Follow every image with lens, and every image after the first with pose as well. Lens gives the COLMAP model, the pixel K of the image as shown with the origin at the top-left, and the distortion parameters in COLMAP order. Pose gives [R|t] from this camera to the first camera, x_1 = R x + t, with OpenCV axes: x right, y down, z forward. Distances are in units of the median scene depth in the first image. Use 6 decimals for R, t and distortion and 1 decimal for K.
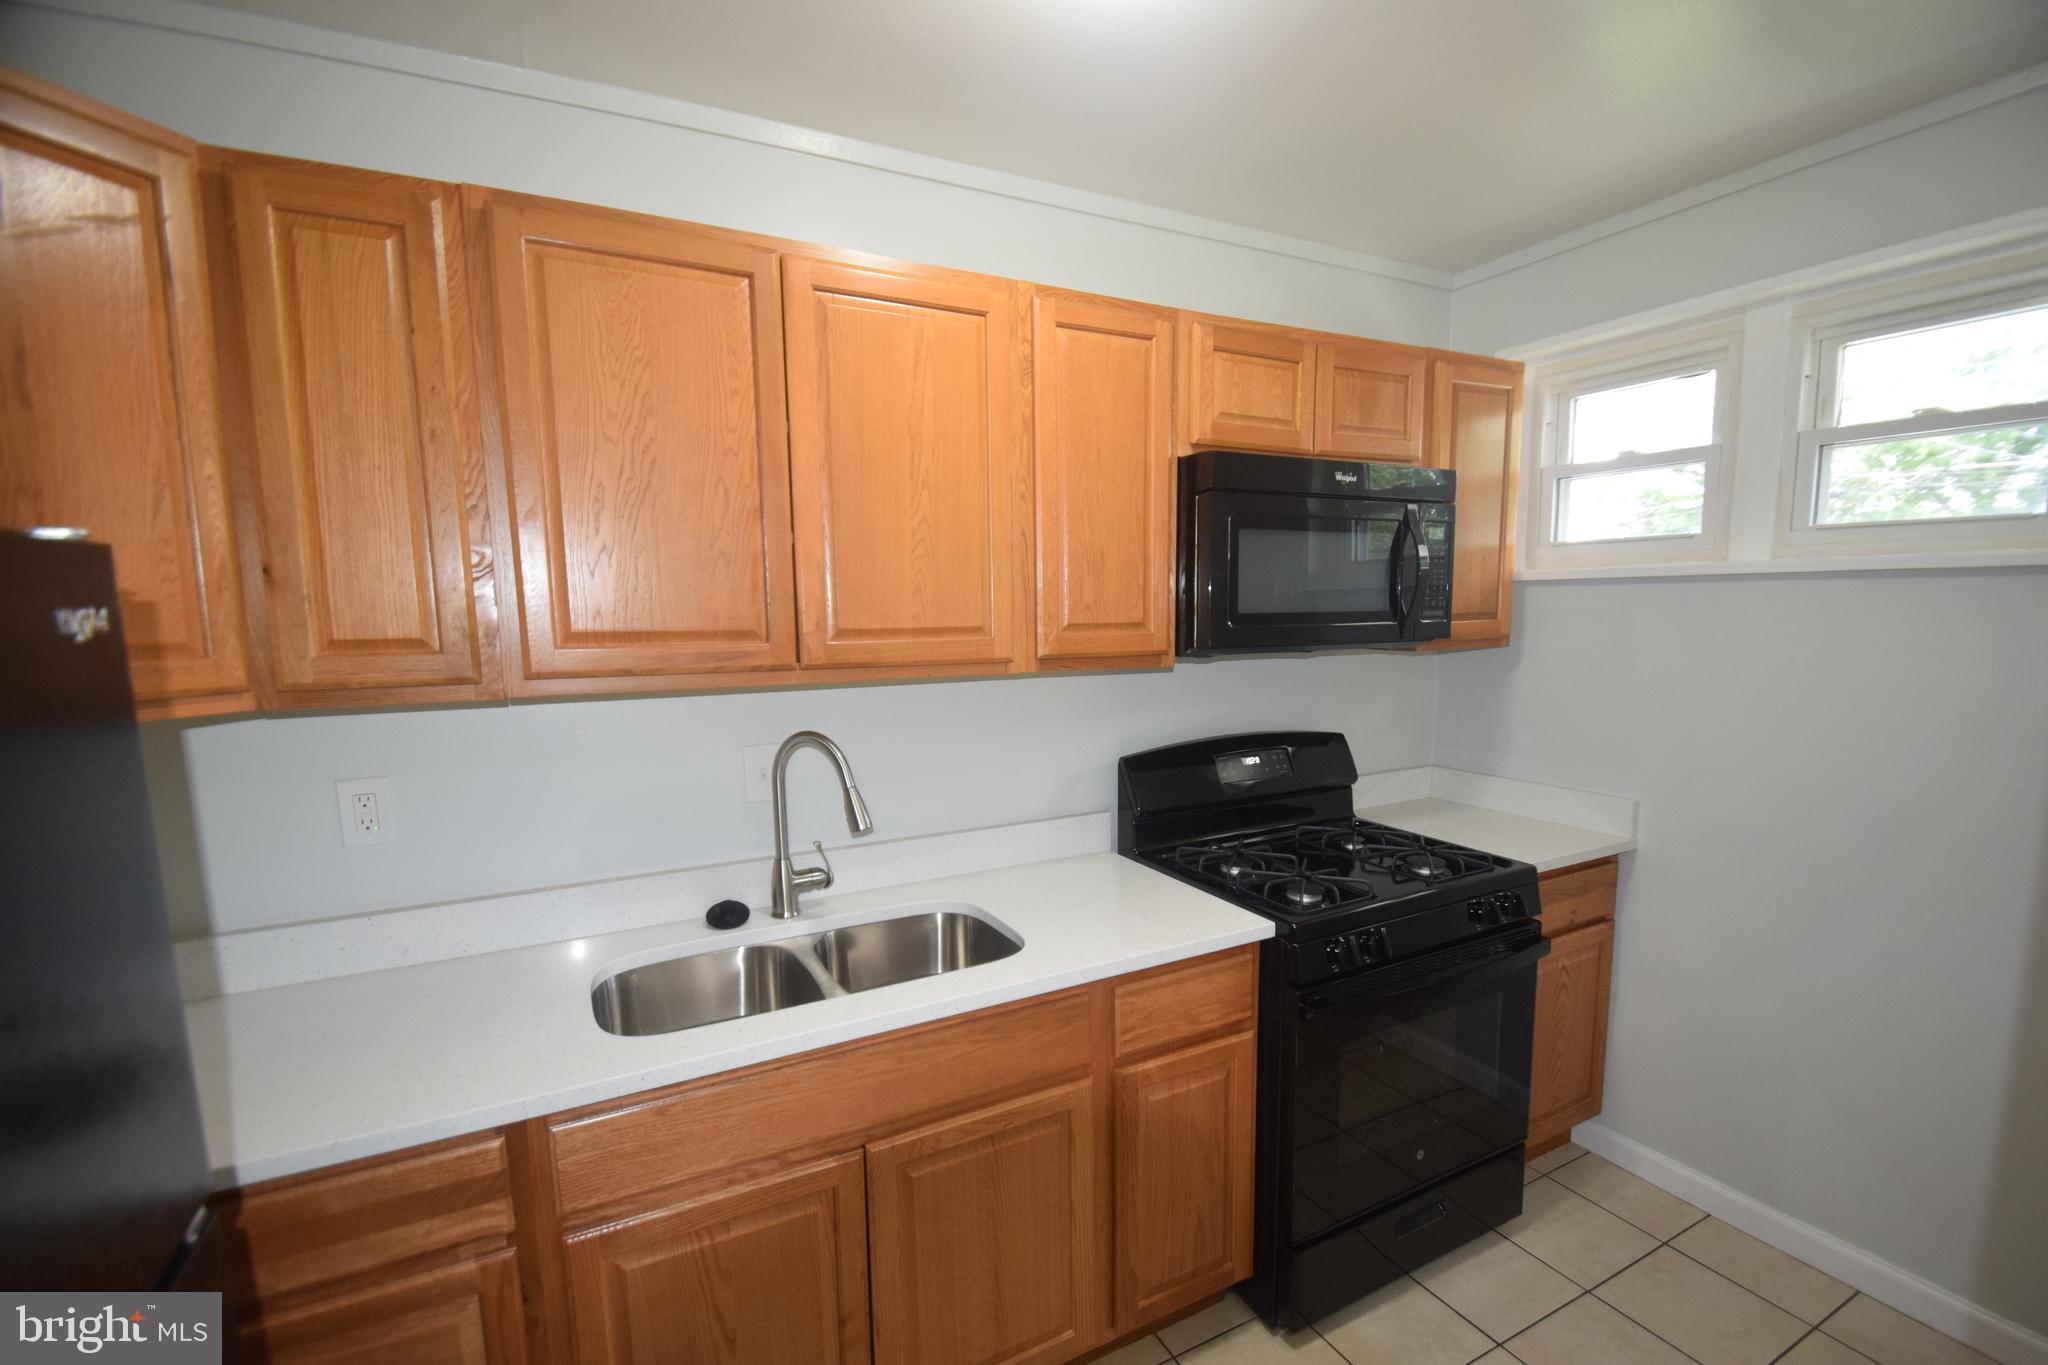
lens RADIAL K [[896.9, 0, 1036.5], [0, 896.9, 727.3], [0, 0, 1]] dist [0.020700, -0.020235]
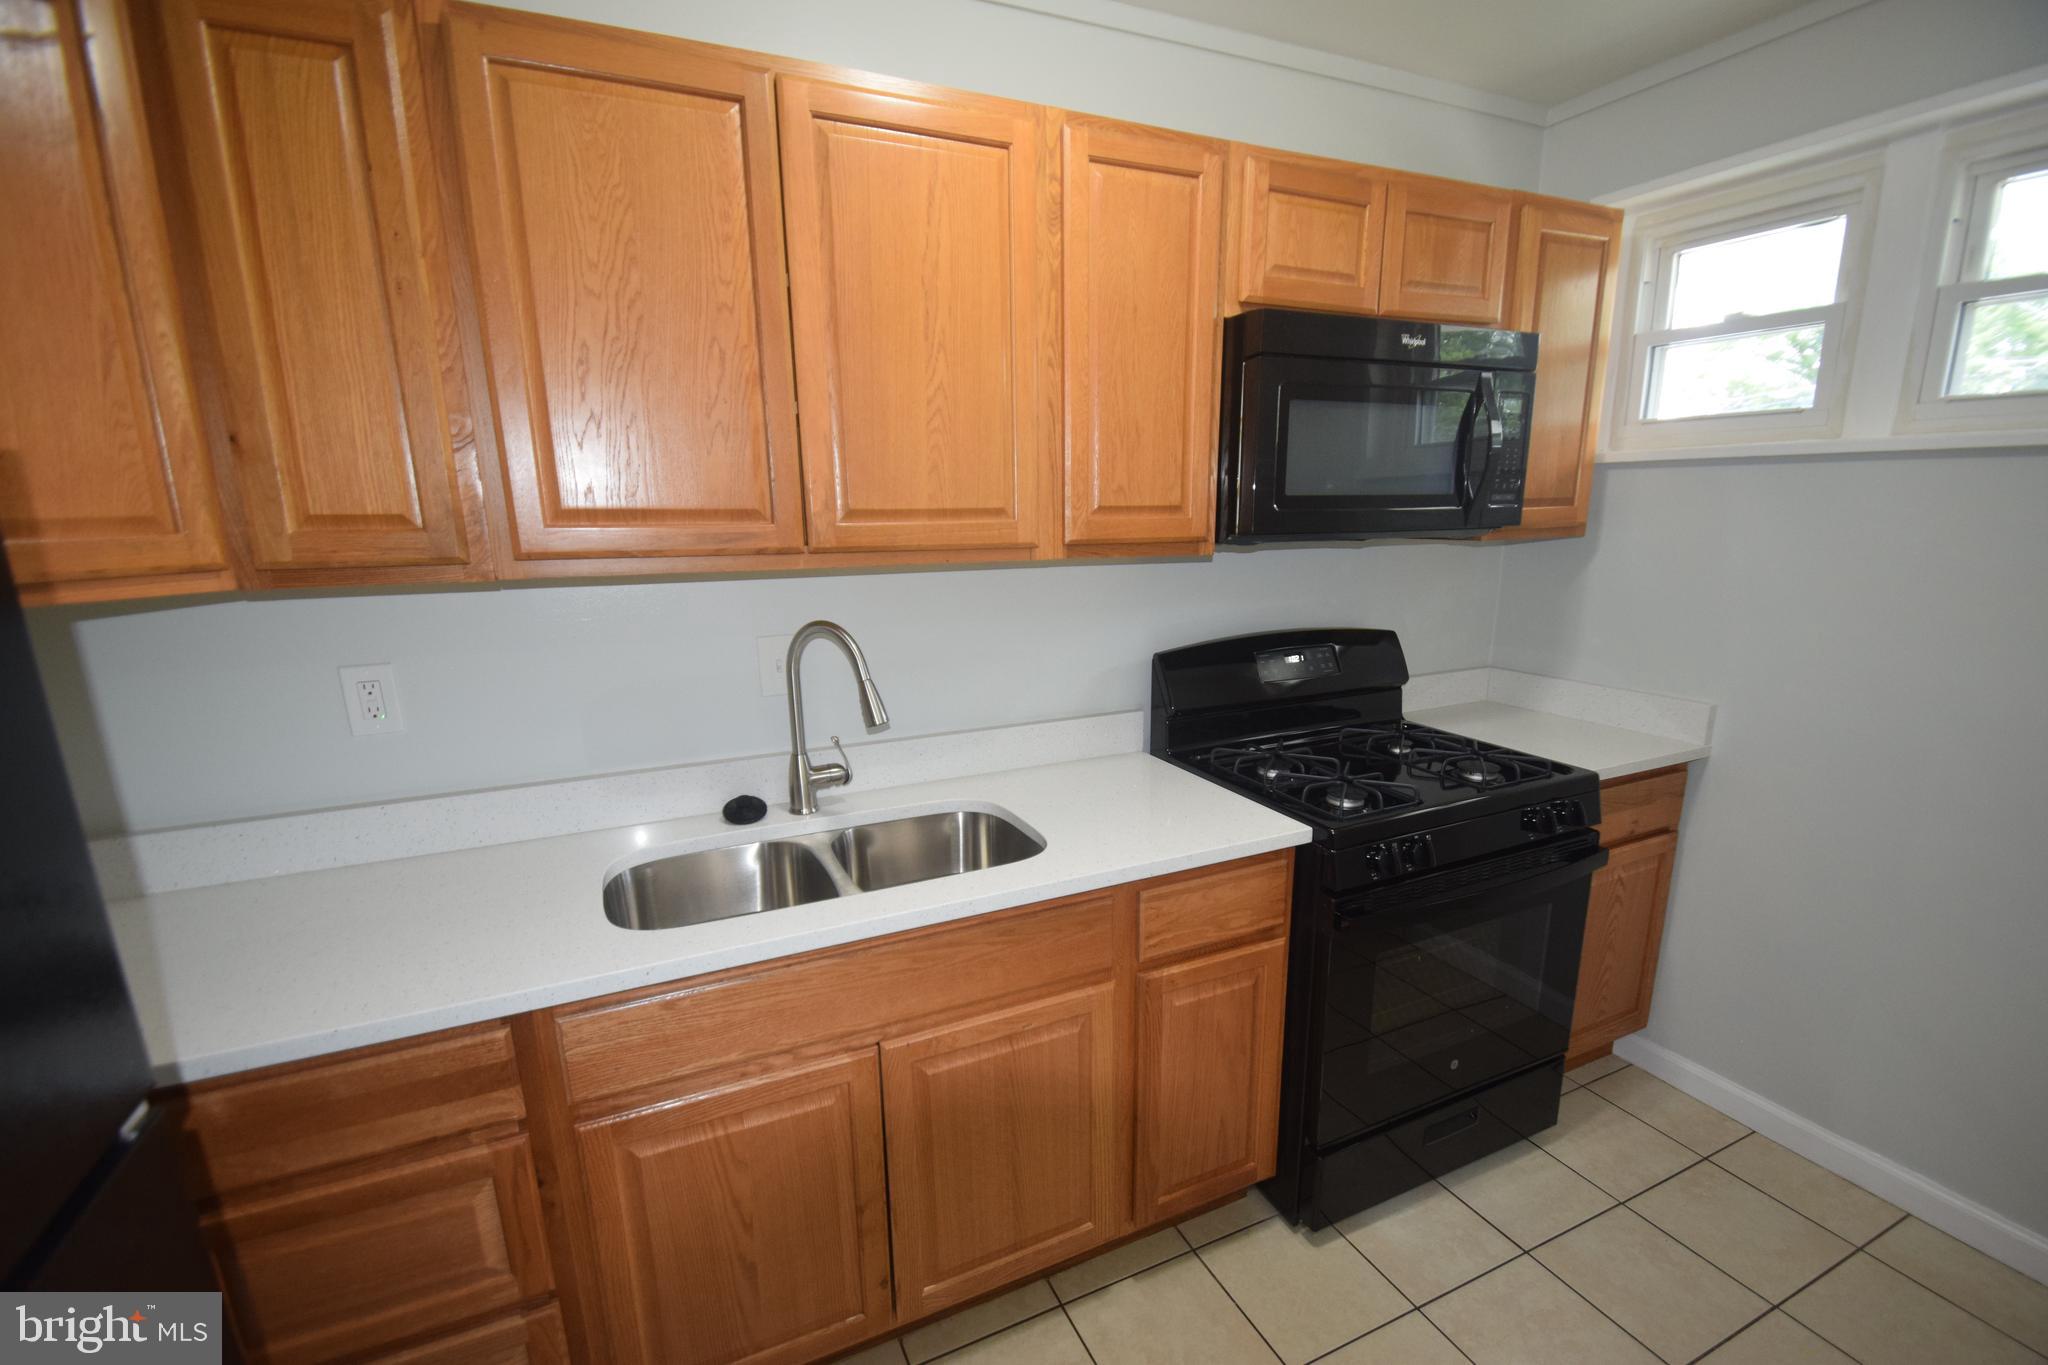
lens RADIAL K [[896.9, 0, 1036.5], [0, 896.9, 727.3], [0, 0, 1]] dist [0.020700, -0.020235]
pose [[0.998804, 0.012289, -0.047334, 0.018177], [-0.007129, 0.994161, 0.107674, 0.011848], [0.048380, -0.107208, 0.993059, 0.055723]]
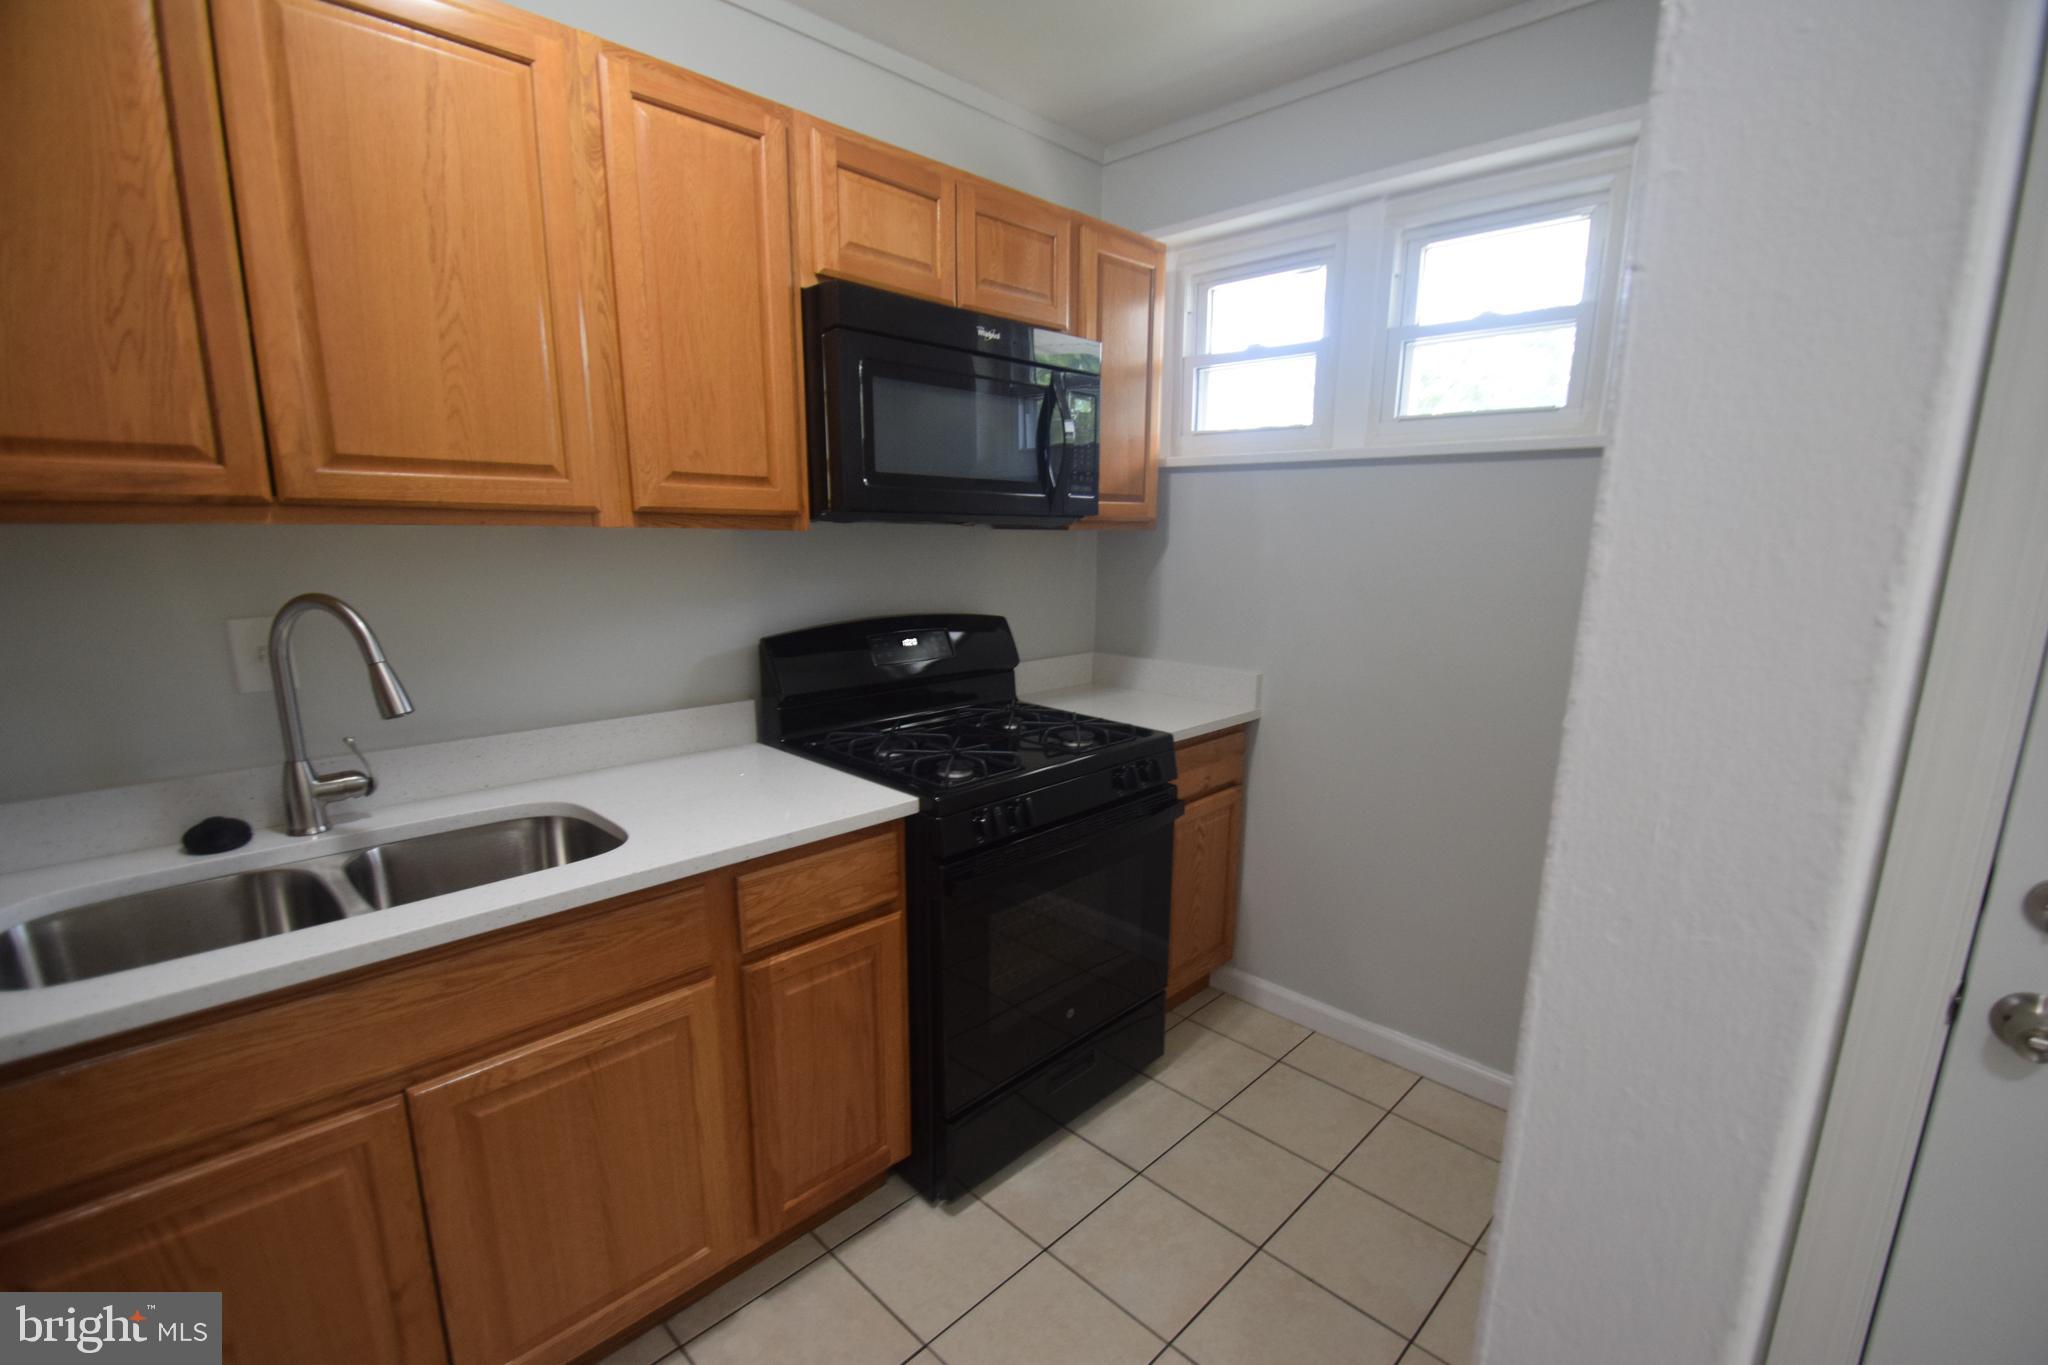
lens RADIAL K [[896.9, 0, 1036.5], [0, 896.9, 727.3], [0, 0, 1]] dist [0.020700, -0.020235]
pose [[0.951607, -0.042277, 0.304397, 0.094725], [0.016471, 0.996085, 0.086852, 0.059710], [-0.306877, -0.077635, 0.948577, 0.058390]]
